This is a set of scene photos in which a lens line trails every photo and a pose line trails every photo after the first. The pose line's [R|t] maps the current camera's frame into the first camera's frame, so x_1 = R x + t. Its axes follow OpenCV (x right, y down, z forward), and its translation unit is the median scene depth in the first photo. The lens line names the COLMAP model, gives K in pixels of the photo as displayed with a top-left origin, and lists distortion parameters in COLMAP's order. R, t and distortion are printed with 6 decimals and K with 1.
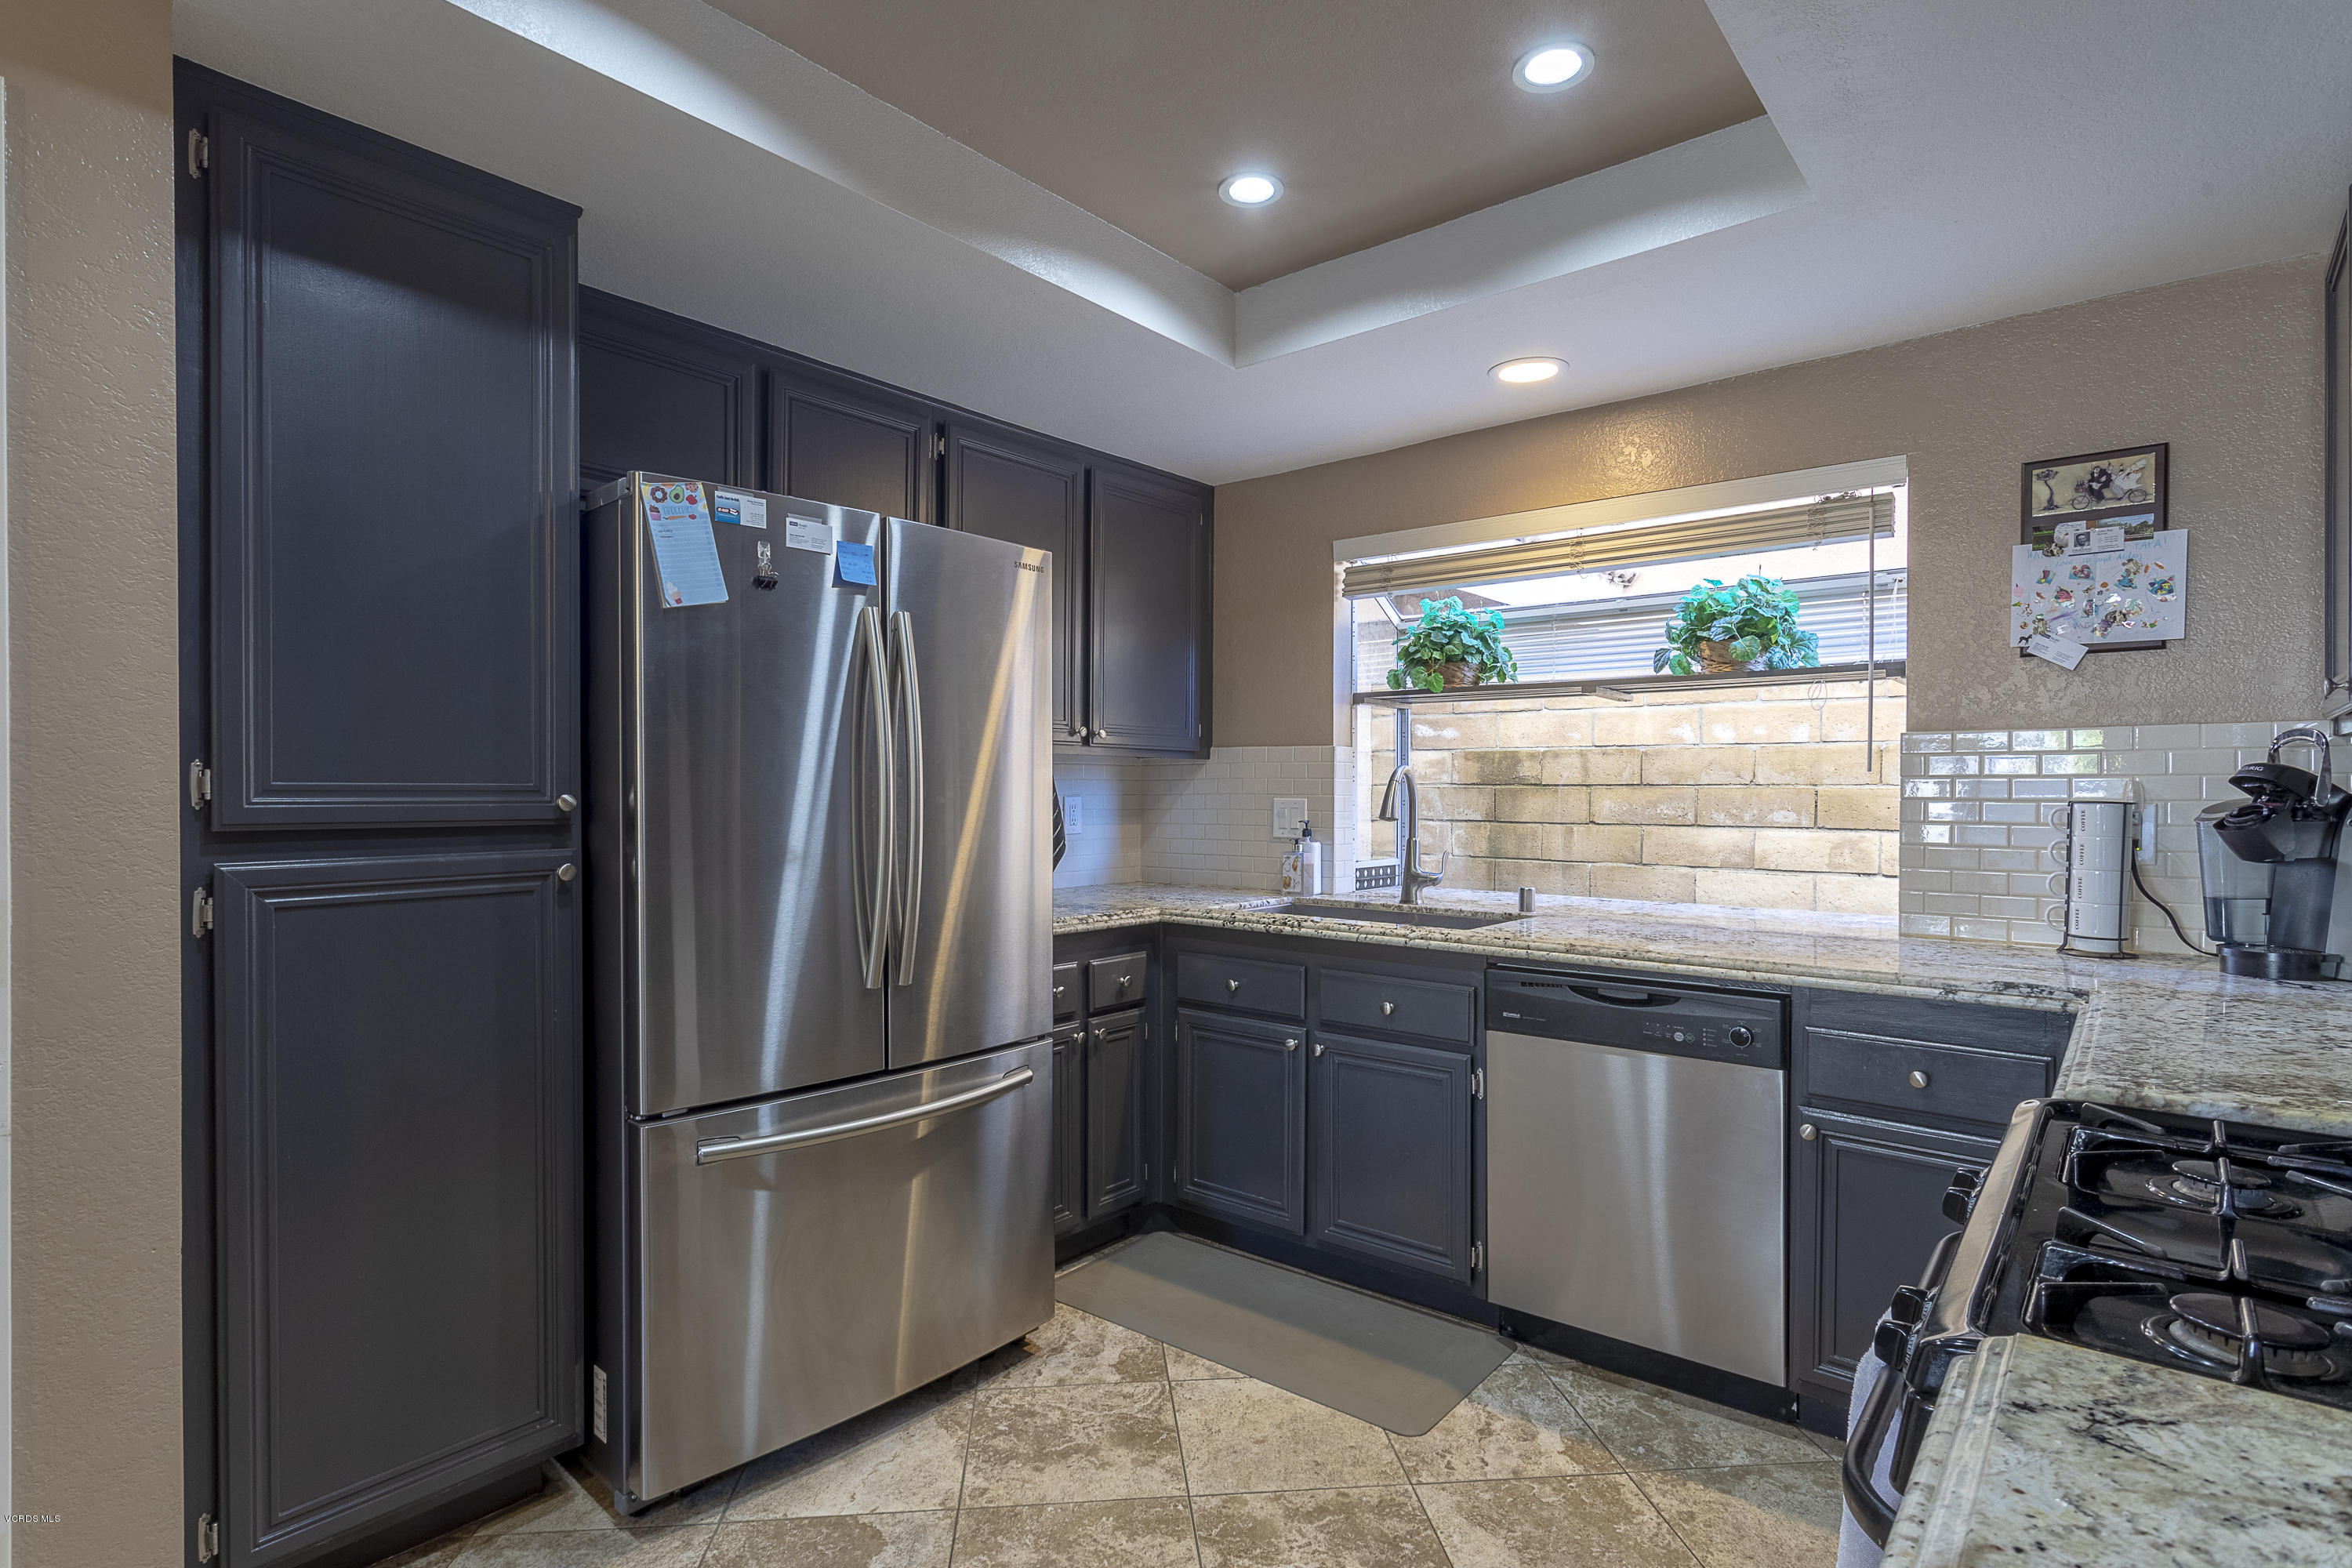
lens RADIAL K [[1155.0, 0, 1186.2], [0, 1155.0, 789.2], [0, 0, 1]] dist [-0.002668, 0.000477]
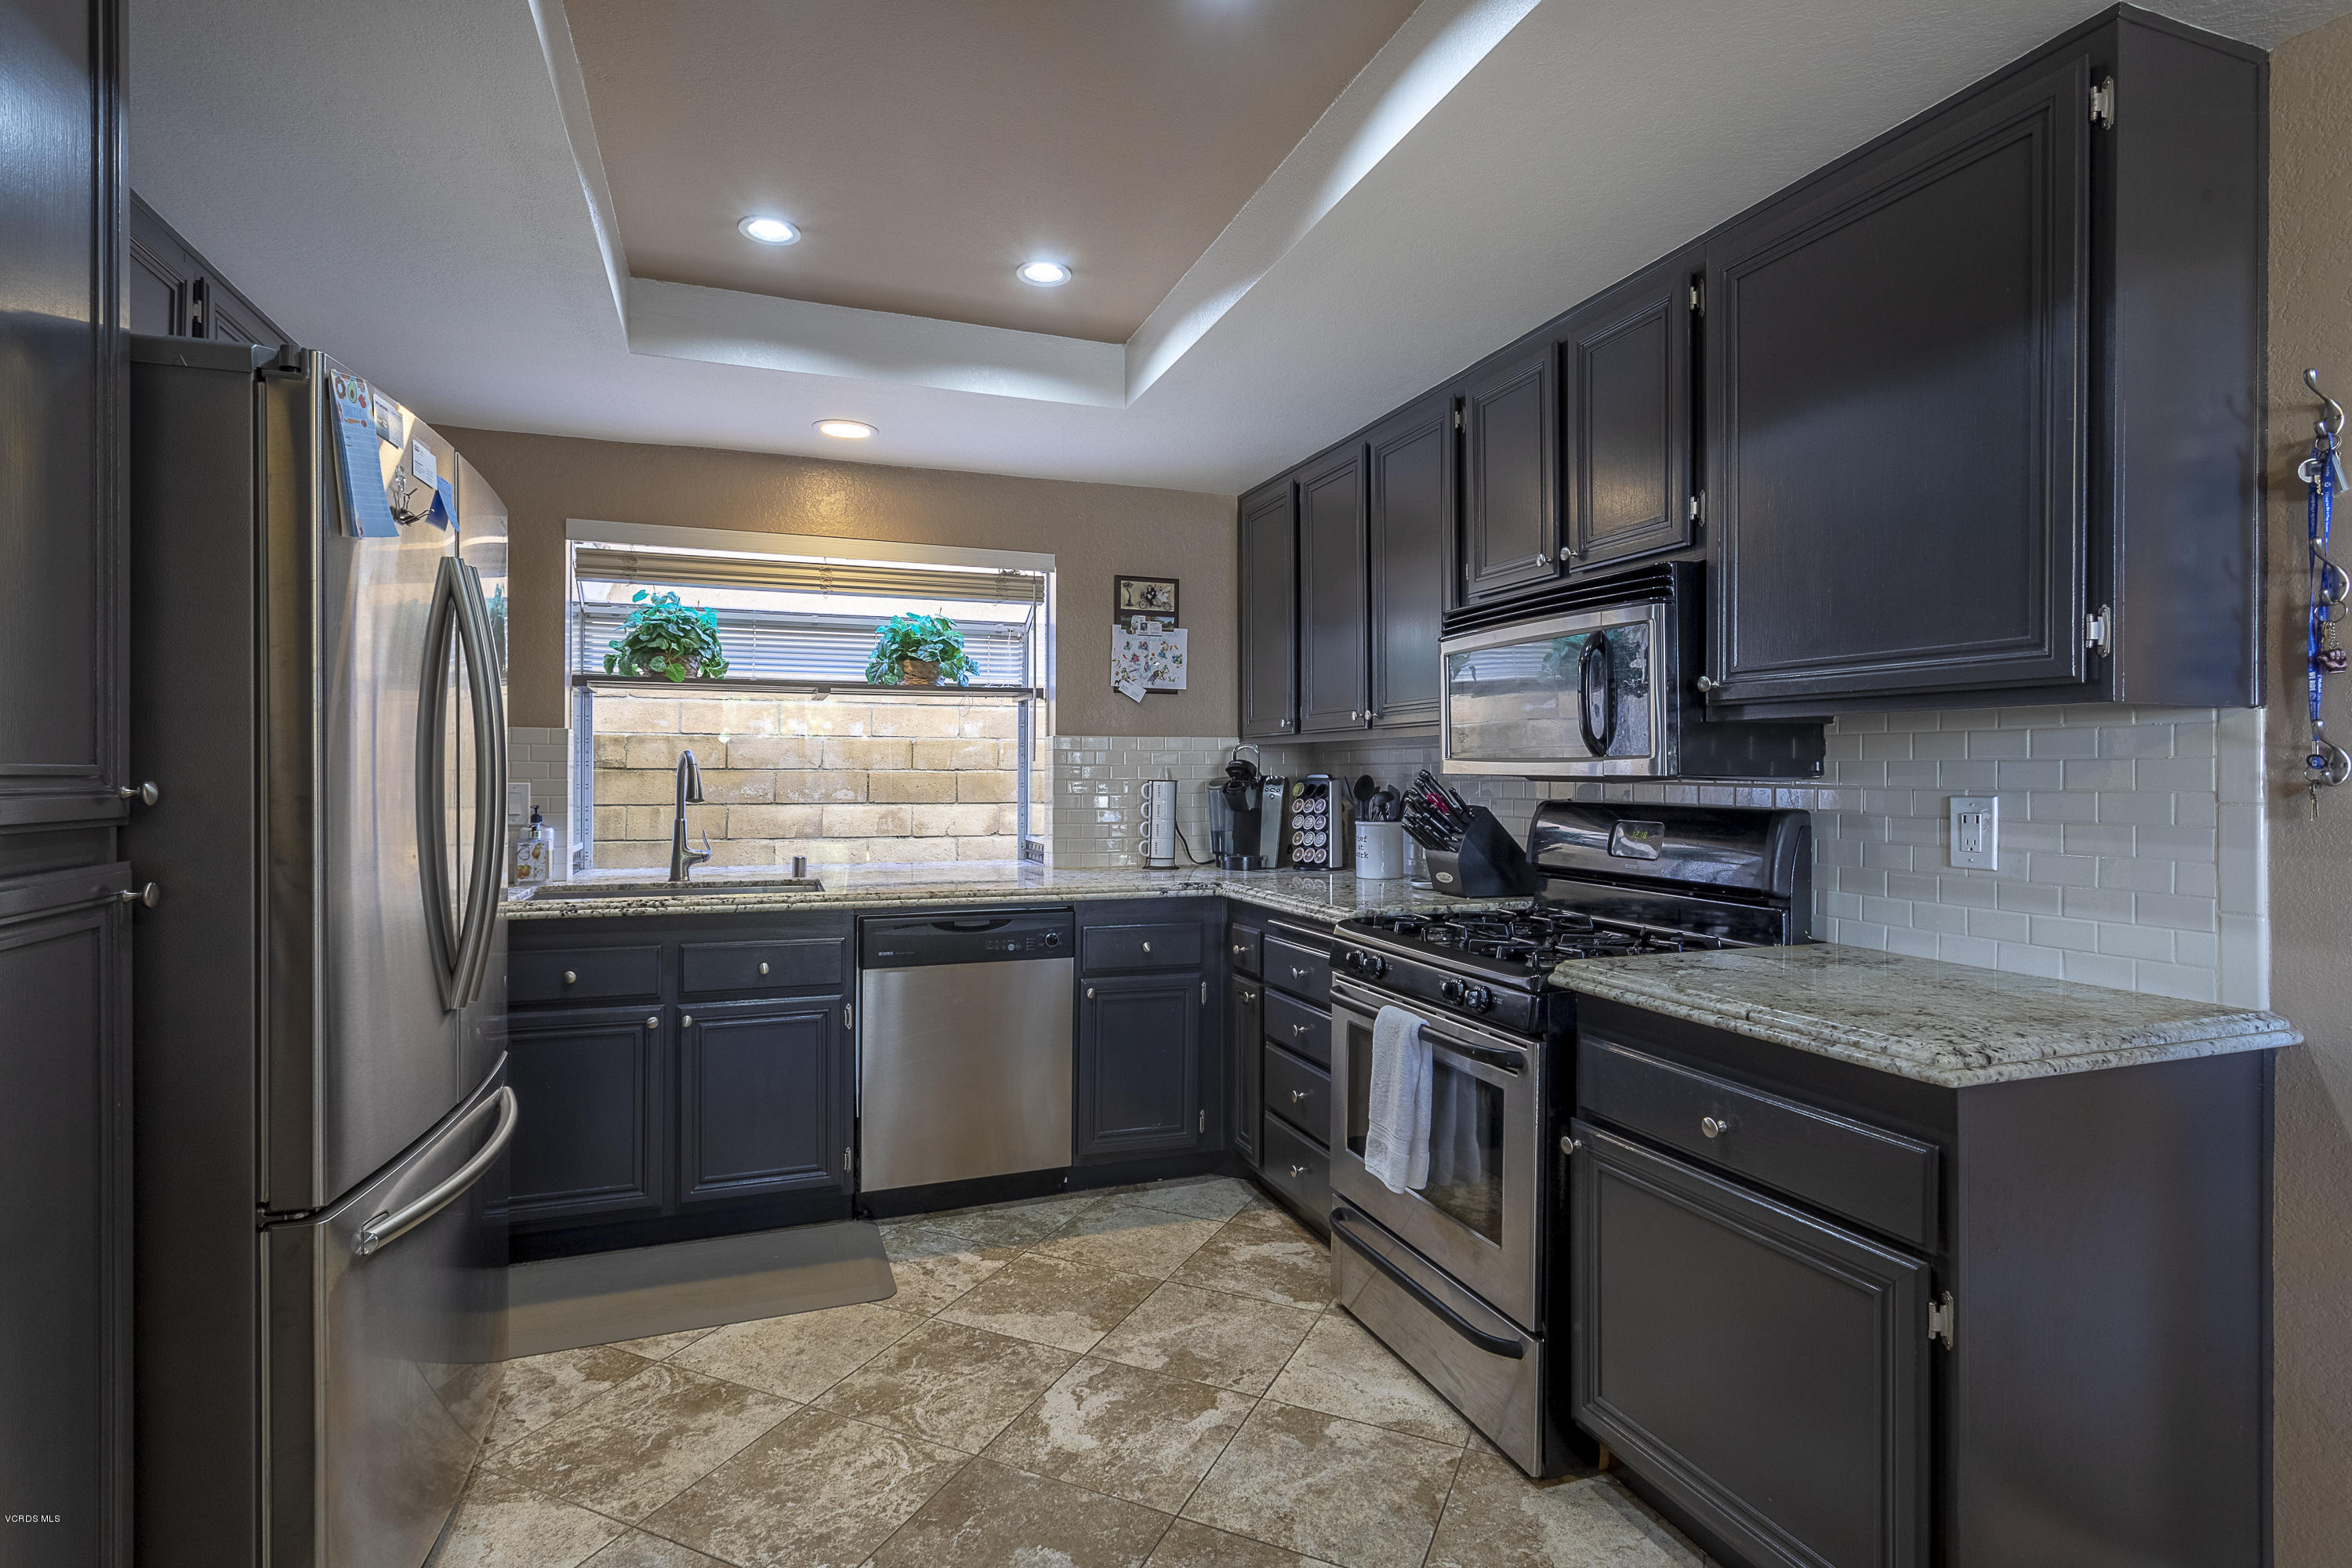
lens RADIAL K [[1132.2, 0, 1167.3], [0, 1132.2, 767.5], [0, 0, 1]] dist [0.000342, 0.000857]
pose [[0.511134, 0.003861, 0.859492, -0.609162], [-0.000291, 0.999991, -0.004320, -0.000791], [-0.859501, 0.001958, 0.511131, 0.108605]]
